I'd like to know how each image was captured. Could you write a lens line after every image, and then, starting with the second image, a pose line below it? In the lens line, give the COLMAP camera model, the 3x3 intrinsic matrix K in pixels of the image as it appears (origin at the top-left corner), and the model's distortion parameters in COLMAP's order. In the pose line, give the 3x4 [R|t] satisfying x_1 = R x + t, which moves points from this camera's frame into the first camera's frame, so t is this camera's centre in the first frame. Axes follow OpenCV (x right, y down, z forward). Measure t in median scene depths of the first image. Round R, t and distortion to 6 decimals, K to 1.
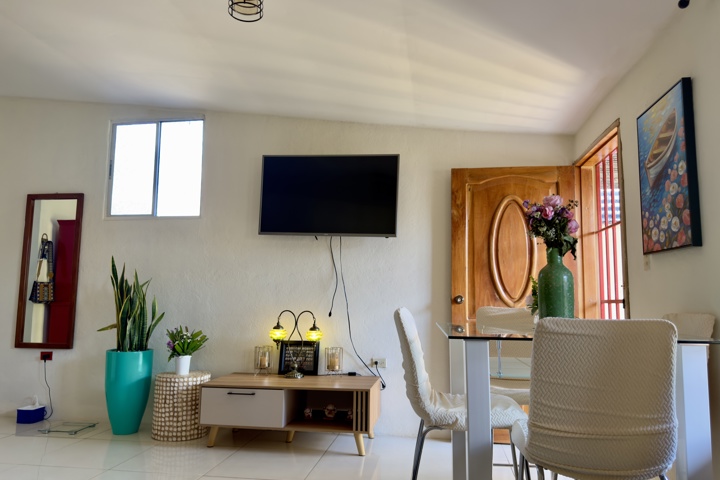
lens RADIAL K [[509.3, 0, 358.7], [0, 509.3, 234.9], [0, 0, 1]] dist [0.080177, -0.085571]
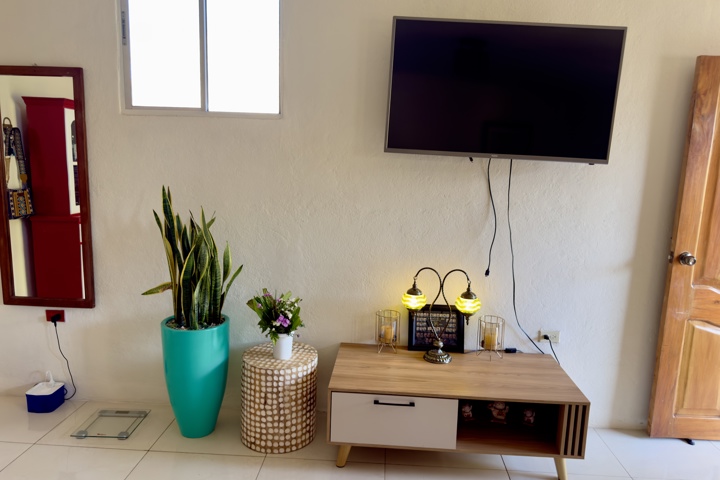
lens RADIAL K [[509.3, 0, 365.9], [0, 509.3, 239.5], [0, 0, 1]] dist [0.080177, -0.085571]
pose [[0.994278, 0.006868, 0.106606, -0.295353], [-0.035432, 0.962644, 0.268443, -0.068404], [-0.100780, -0.270684, 0.957378, 0.364195]]
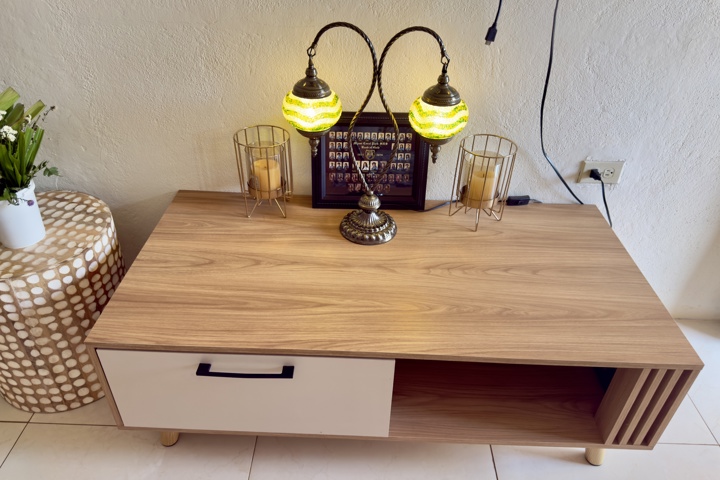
lens RADIAL K [[509.3, 0, 358.2], [0, 509.3, 244.8], [0, 0, 1]] dist [0.080177, -0.085571]
pose [[0.991370, -0.061351, 0.115853, -0.169989], [-0.033318, 0.736802, 0.675287, 0.051248], [-0.126791, -0.673319, 0.728400, 0.724336]]
